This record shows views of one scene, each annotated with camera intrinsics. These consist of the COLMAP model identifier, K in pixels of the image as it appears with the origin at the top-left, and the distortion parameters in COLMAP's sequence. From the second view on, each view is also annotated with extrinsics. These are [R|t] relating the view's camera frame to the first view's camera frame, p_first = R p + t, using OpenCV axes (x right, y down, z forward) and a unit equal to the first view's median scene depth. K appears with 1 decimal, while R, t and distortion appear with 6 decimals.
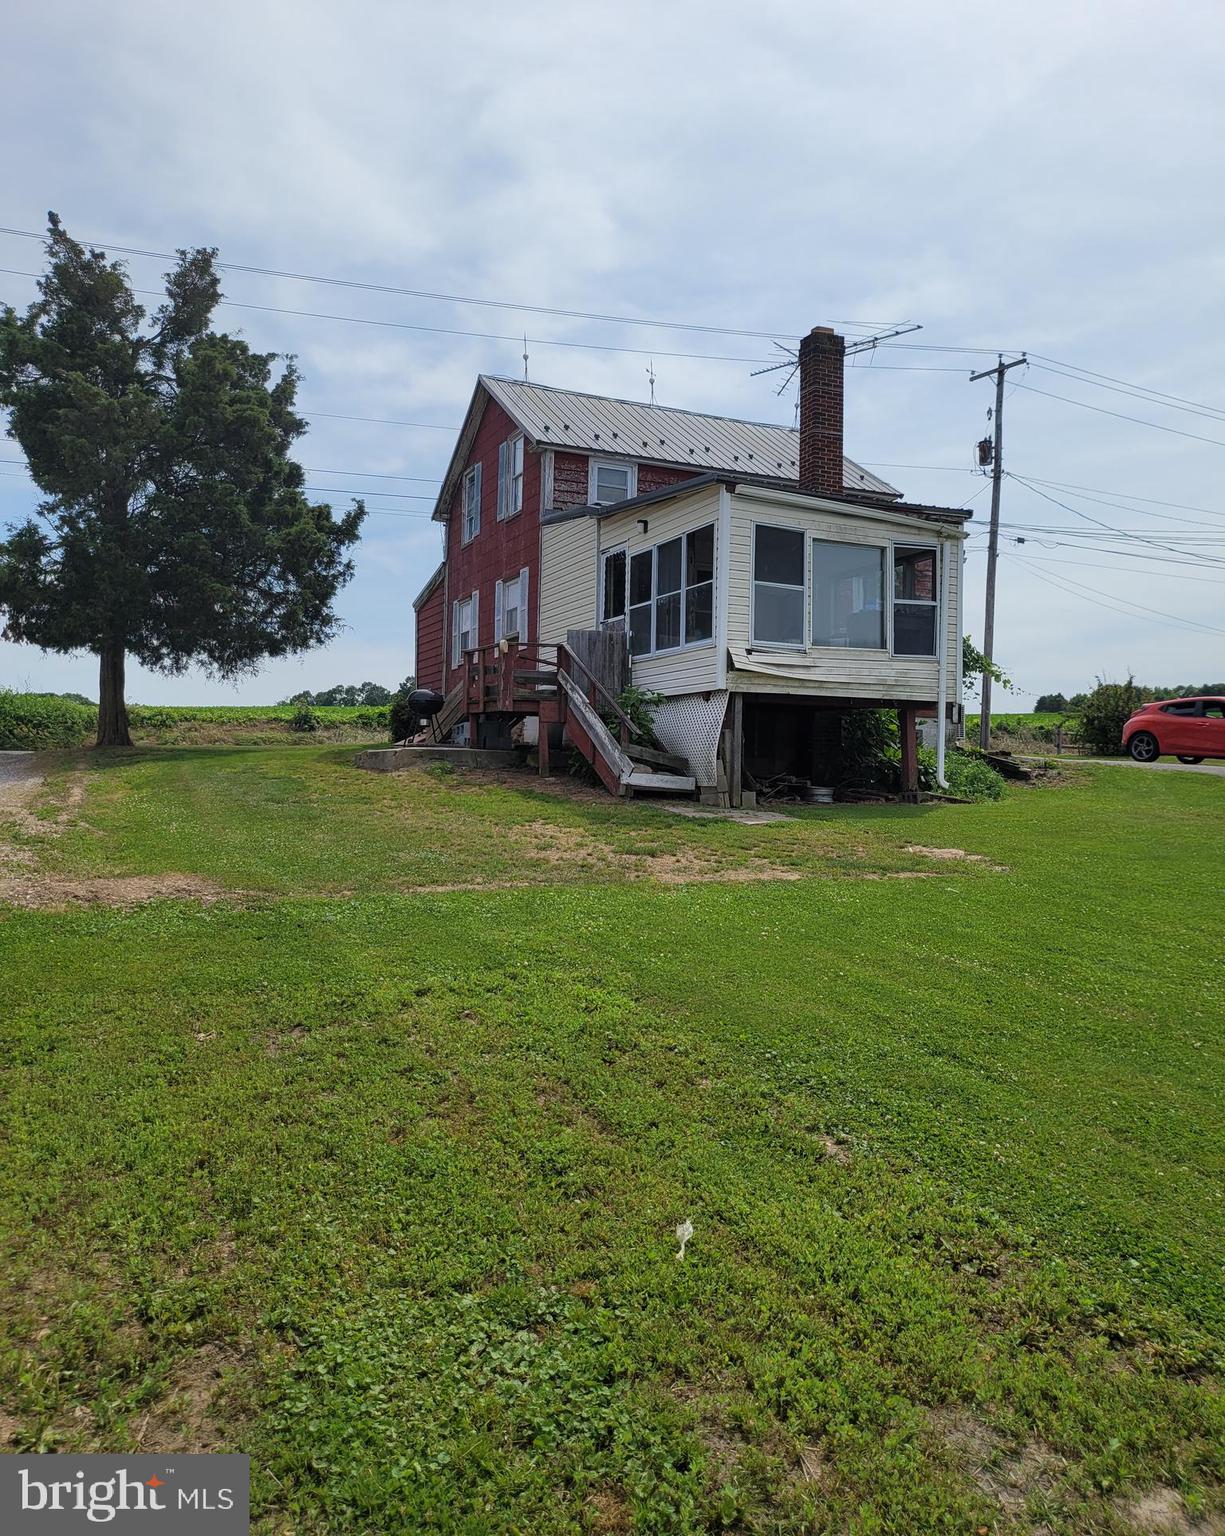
lens RADIAL K [[1176.3, 0, 582.7], [0, 1176.3, 762.9], [0, 0, 1]] dist [0.042968, -0.044057]
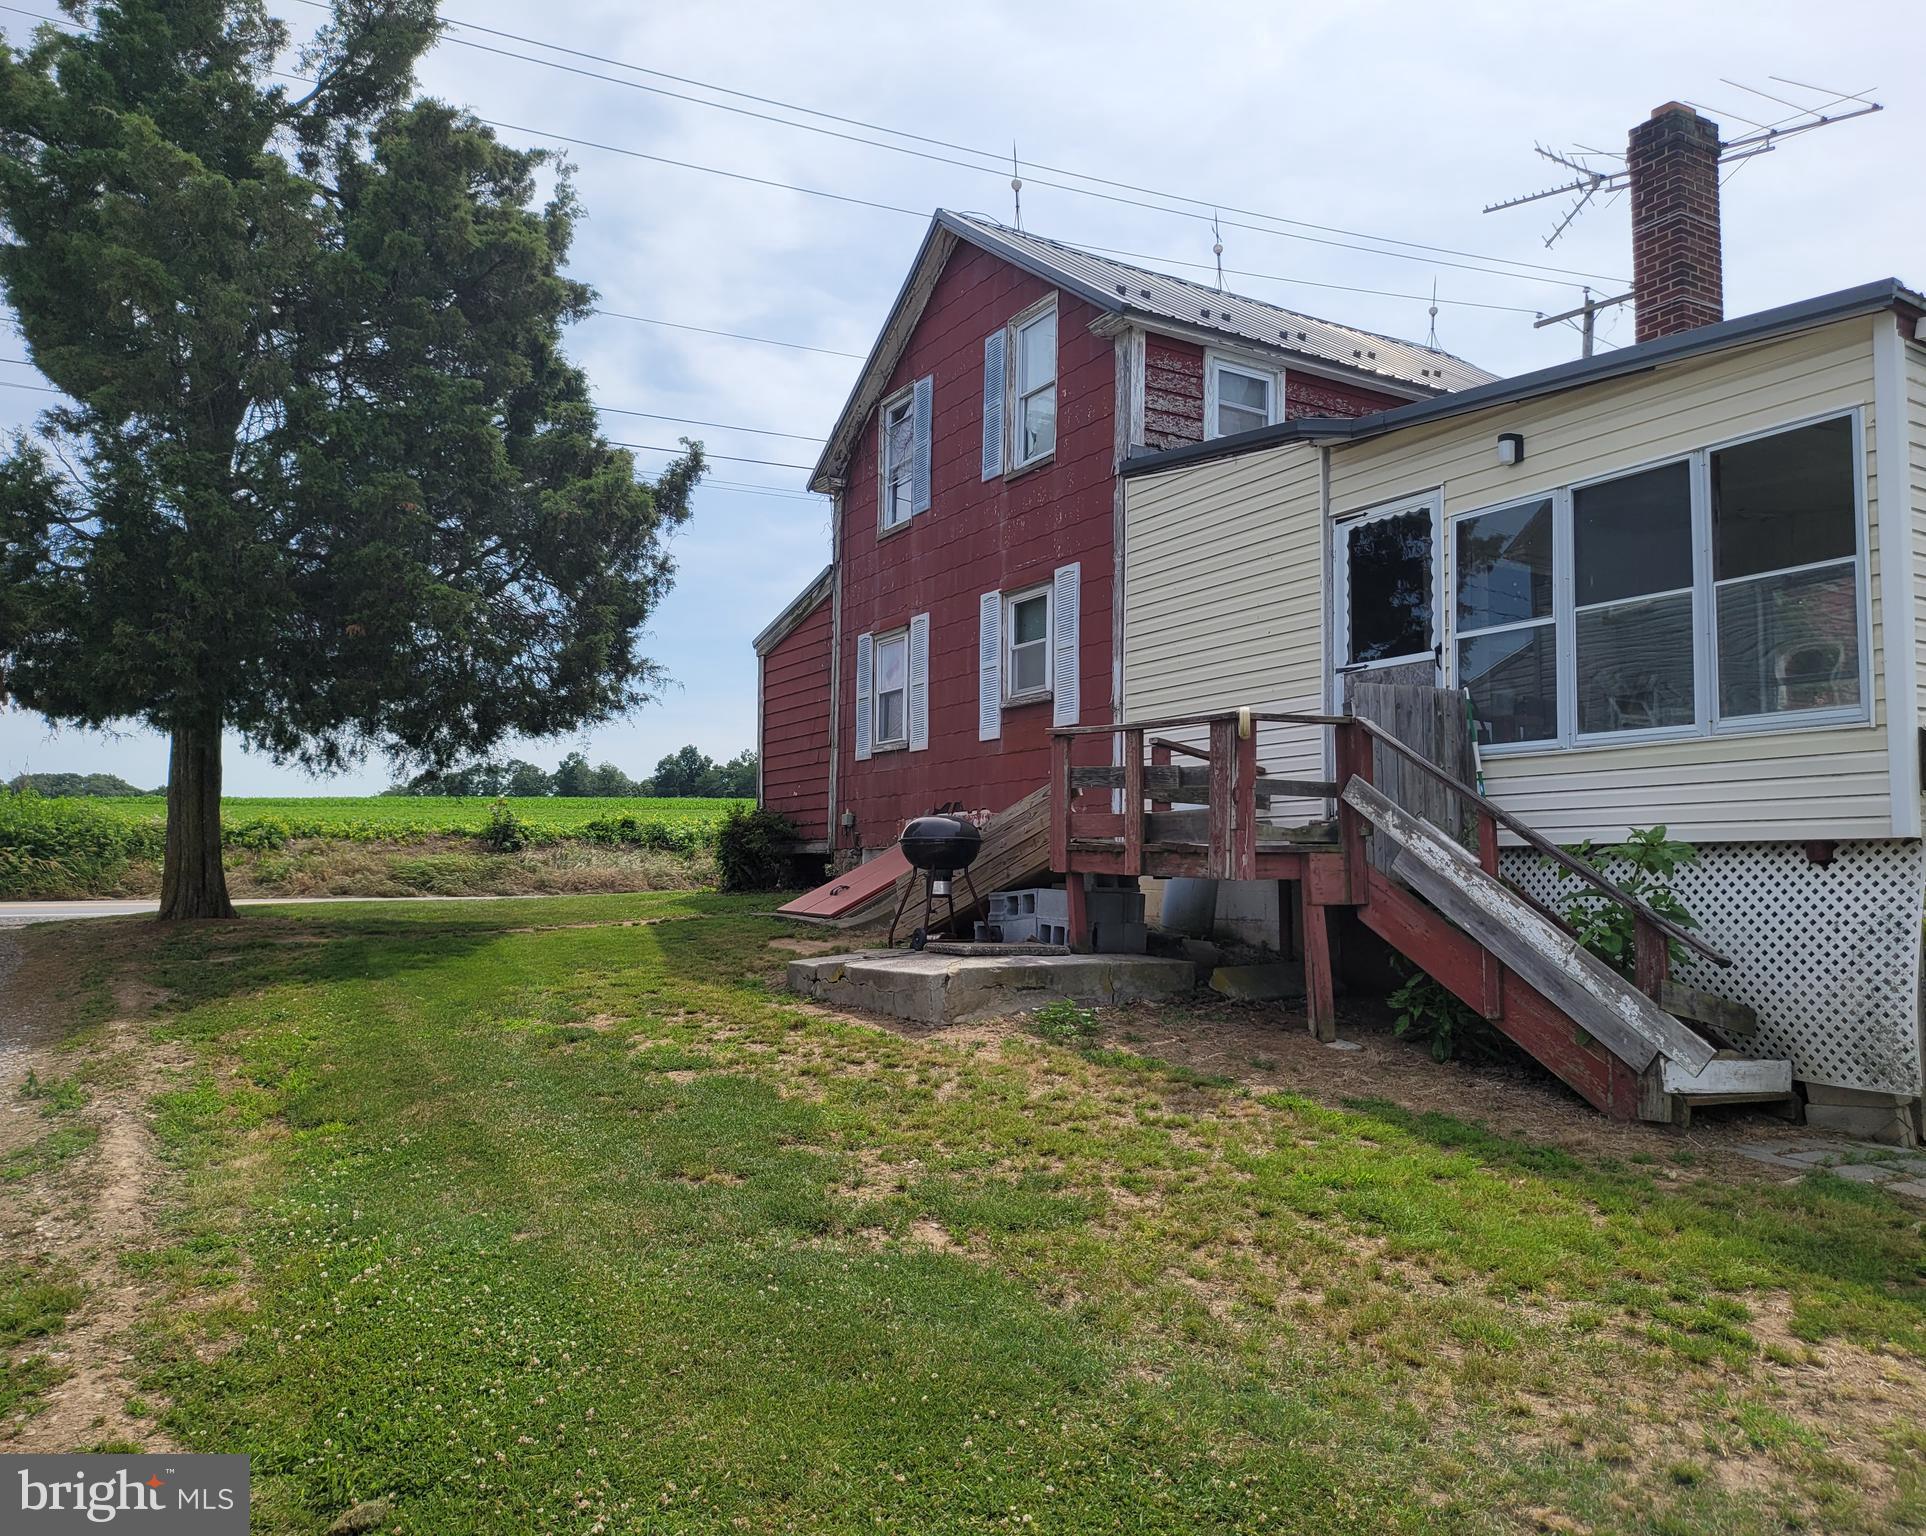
lens RADIAL K [[1475.0, 0, 960.9], [0, 1475.0, 775.4], [0, 0, 1]] dist [0.042968, -0.044057]
pose [[0.993063, 0.000880, 0.117581, -0.155600], [0.005878, 0.998351, -0.057111, -0.036496], [-0.117437, 0.057406, 0.991420, 0.353034]]
